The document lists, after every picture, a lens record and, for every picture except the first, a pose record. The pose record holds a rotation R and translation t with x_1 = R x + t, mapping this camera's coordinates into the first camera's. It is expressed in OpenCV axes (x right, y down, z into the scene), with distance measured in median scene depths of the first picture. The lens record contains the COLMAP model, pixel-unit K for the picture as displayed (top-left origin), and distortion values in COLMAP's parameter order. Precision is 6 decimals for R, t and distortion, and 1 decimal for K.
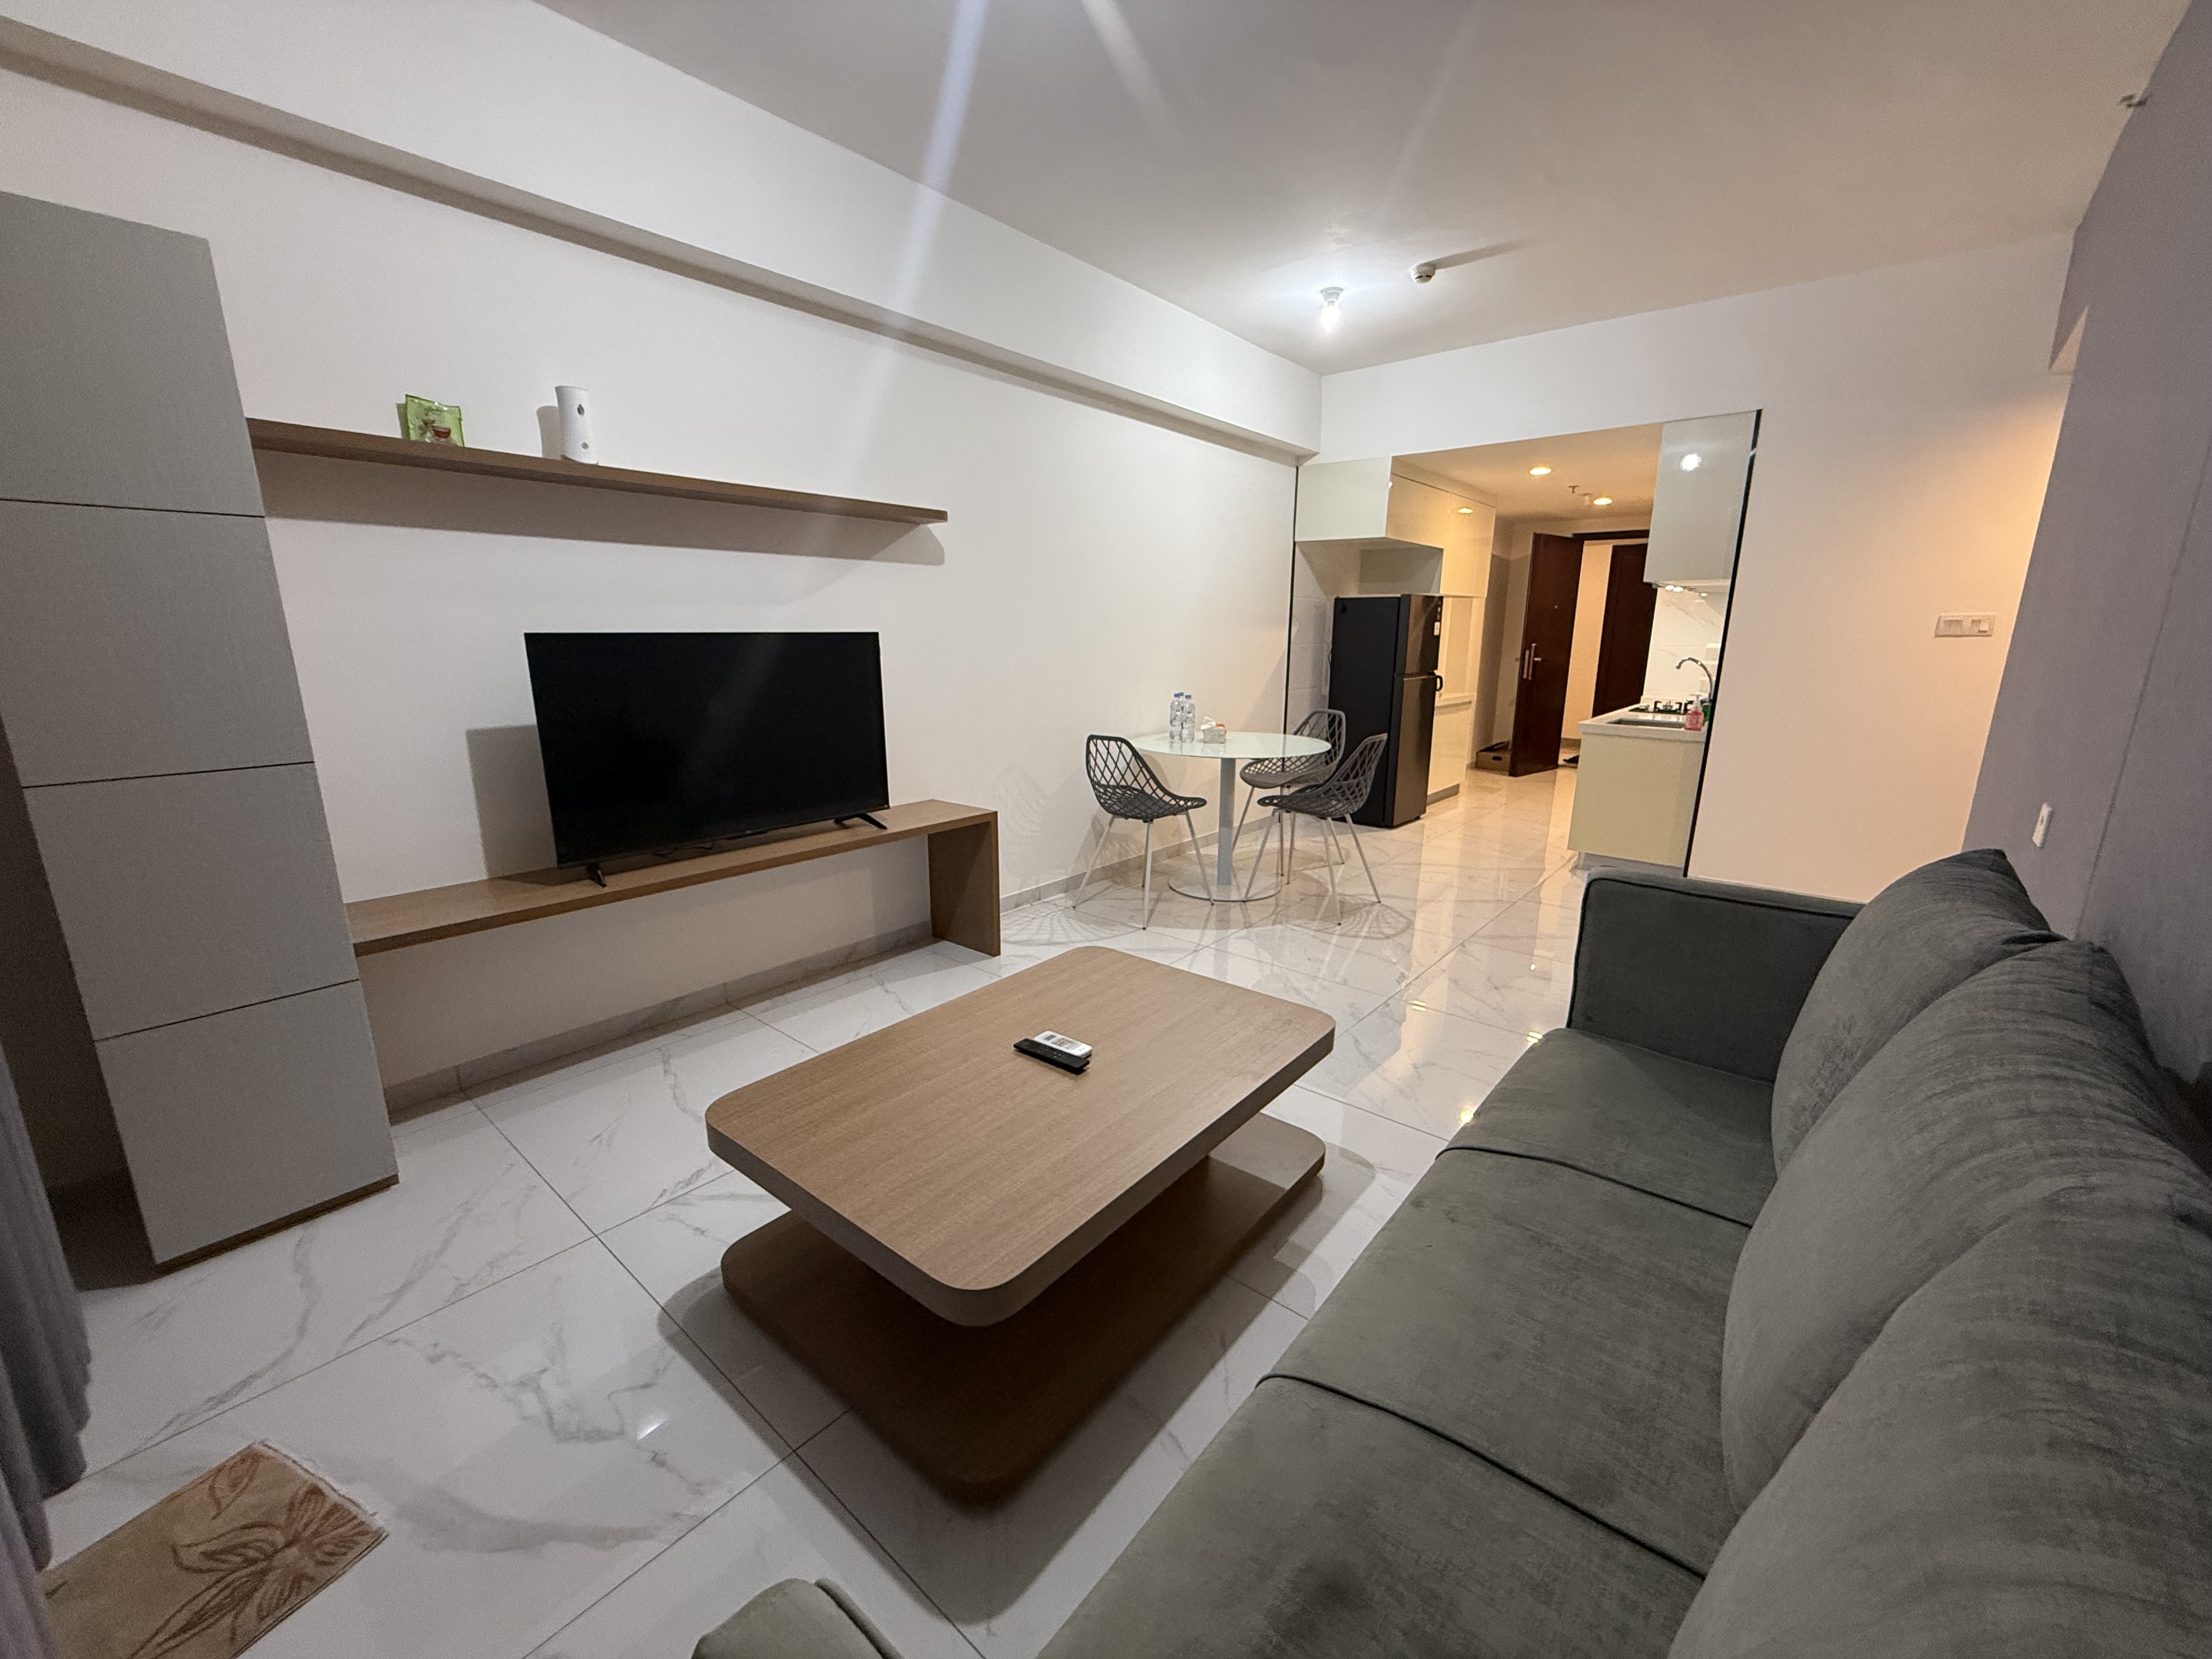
lens RADIAL K [[880.6, 0, 1106.0], [0, 880.6, 829.5], [0, 0, 1]] dist [0.000061, 0.000002]
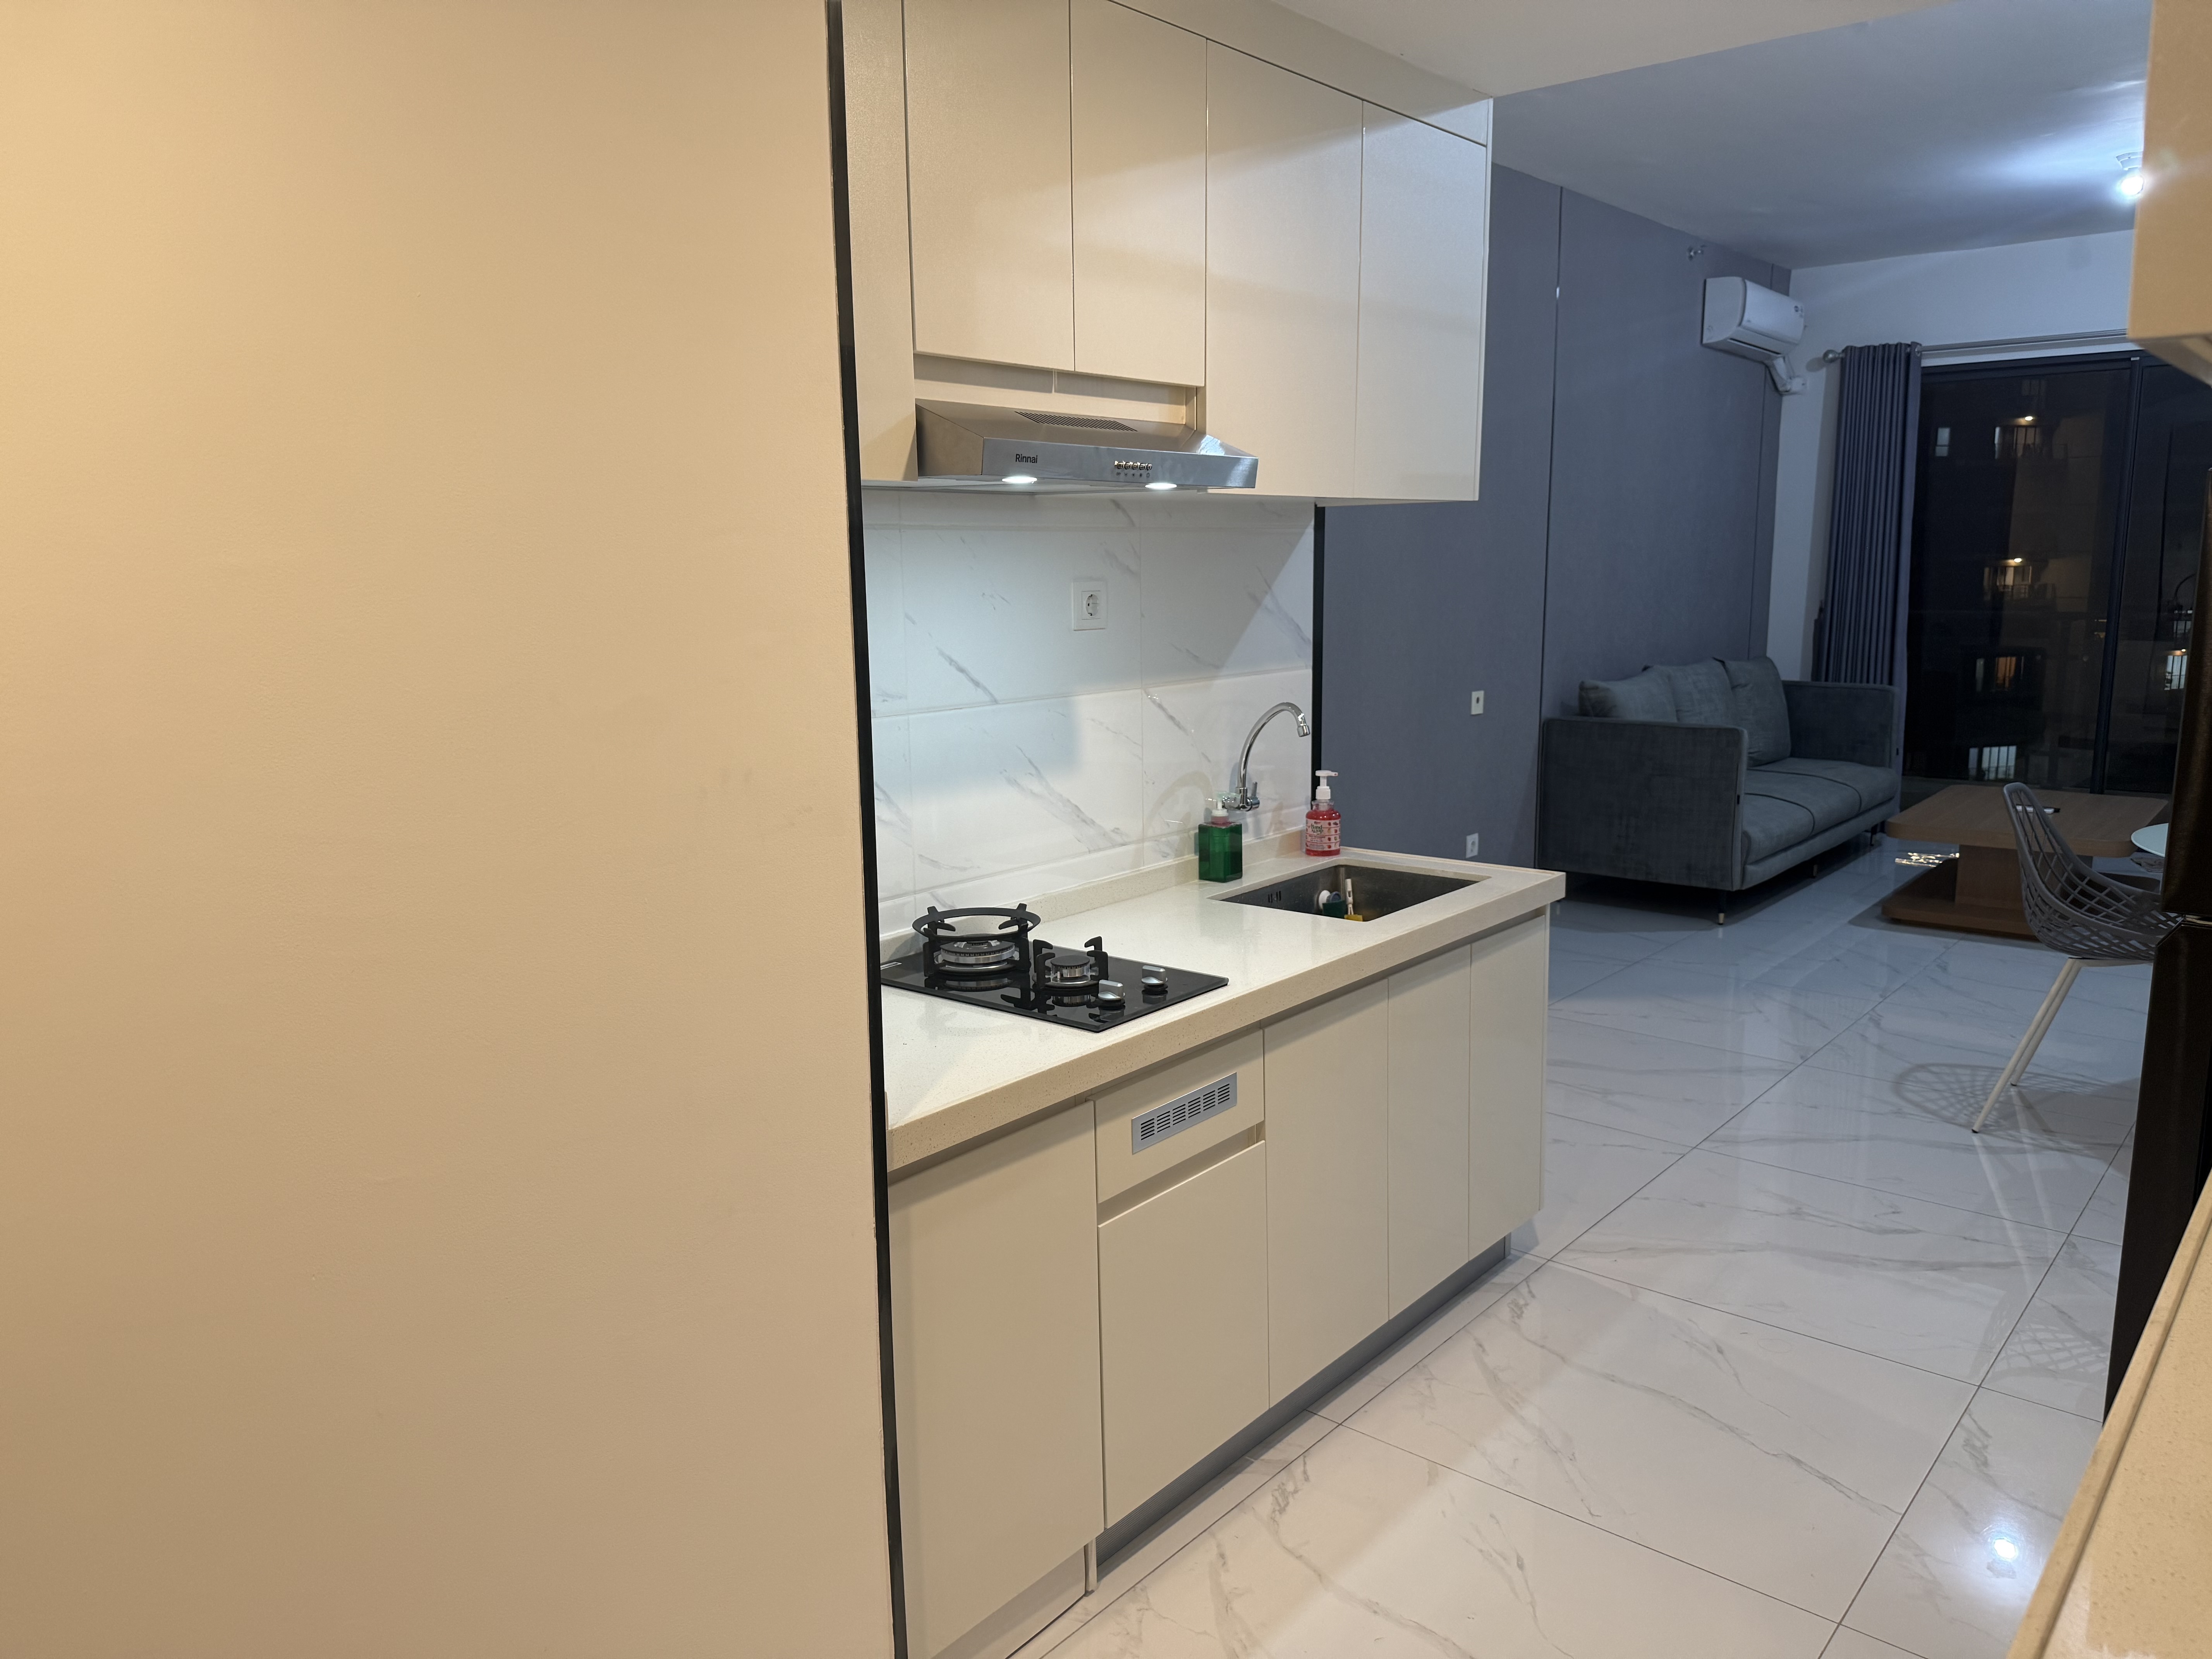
lens RADIAL K [[1569.7, 0, 1106.0], [0, 1569.7, 829.5], [0, 0, 1]] dist [0.006158, -0.000465]
pose [[-0.999761, 0.005862, 0.021075, 0.884901], [0.013649, 0.920048, 0.391568, -0.493653], [-0.017095, 0.391762, -0.919908, 1.983622]]
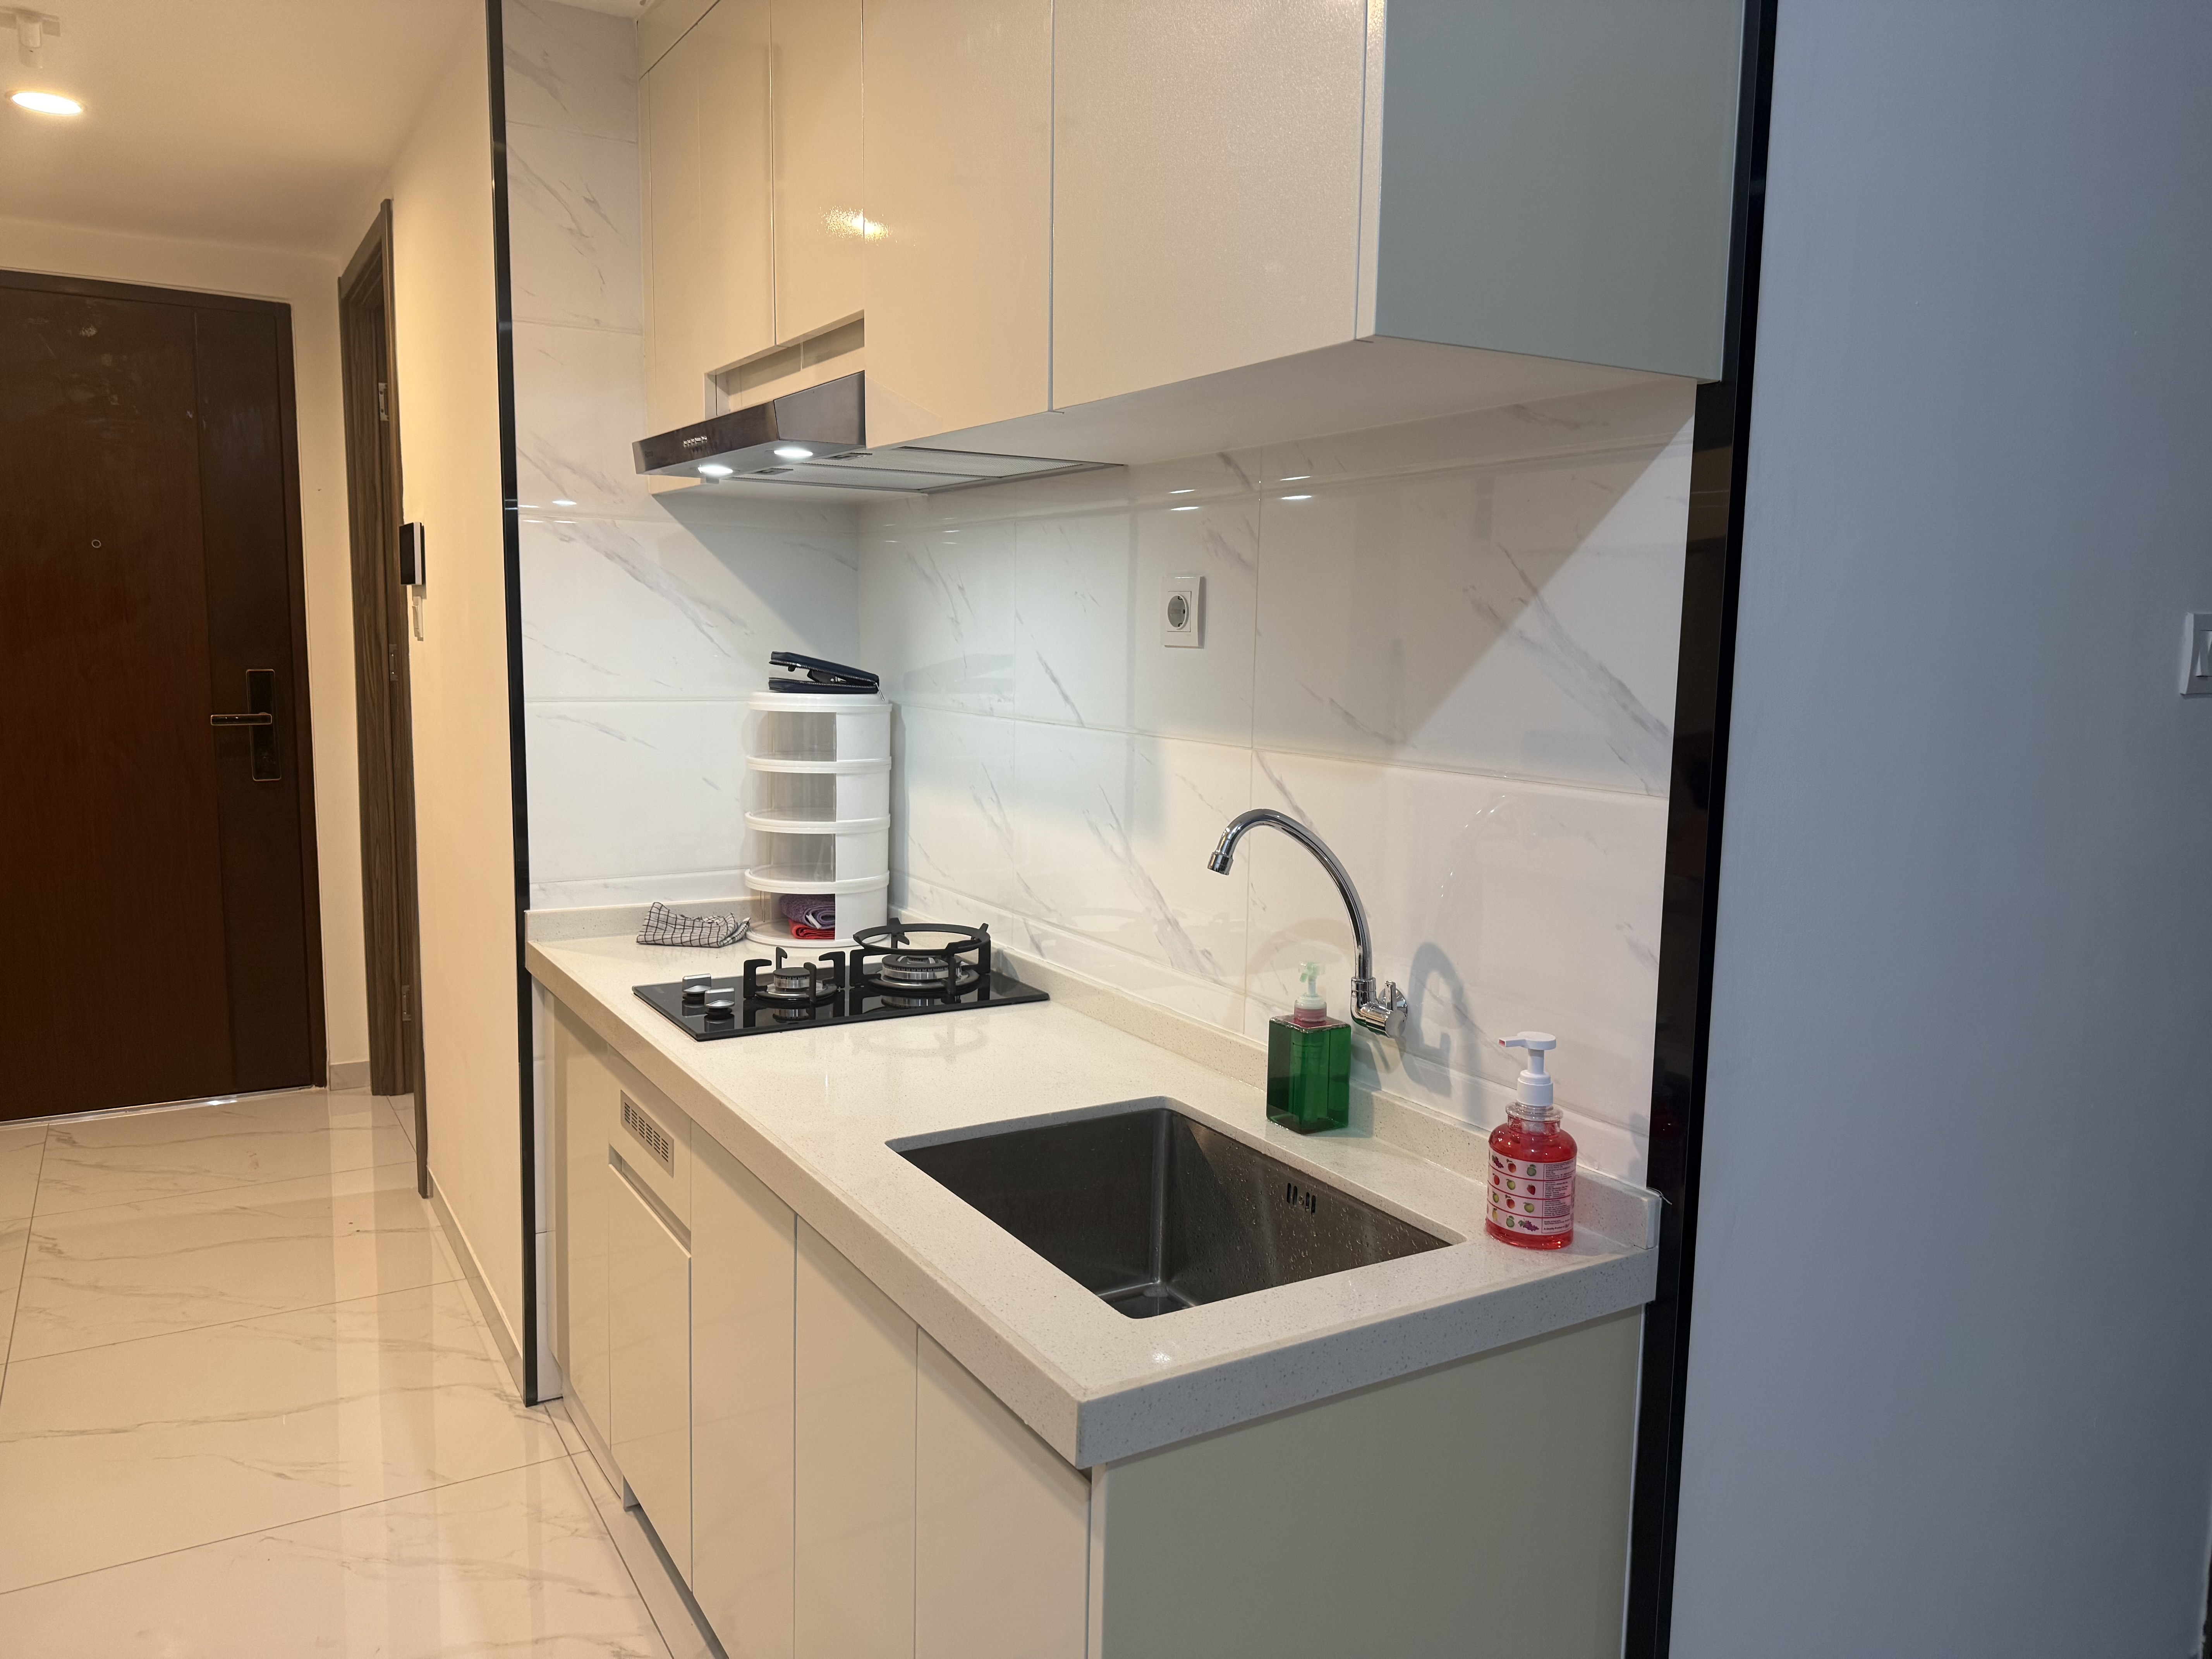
lens RADIAL K [[1569.7, 0, 1106.0], [0, 1569.7, 829.5], [0, 0, 1]] dist [0.006158, -0.000465]
pose [[0.337145, -0.107597, 0.935284, 0.414608], [0.190417, 0.980709, 0.044182, -0.260490], [-0.921995, 0.163198, 0.351130, 1.121933]]
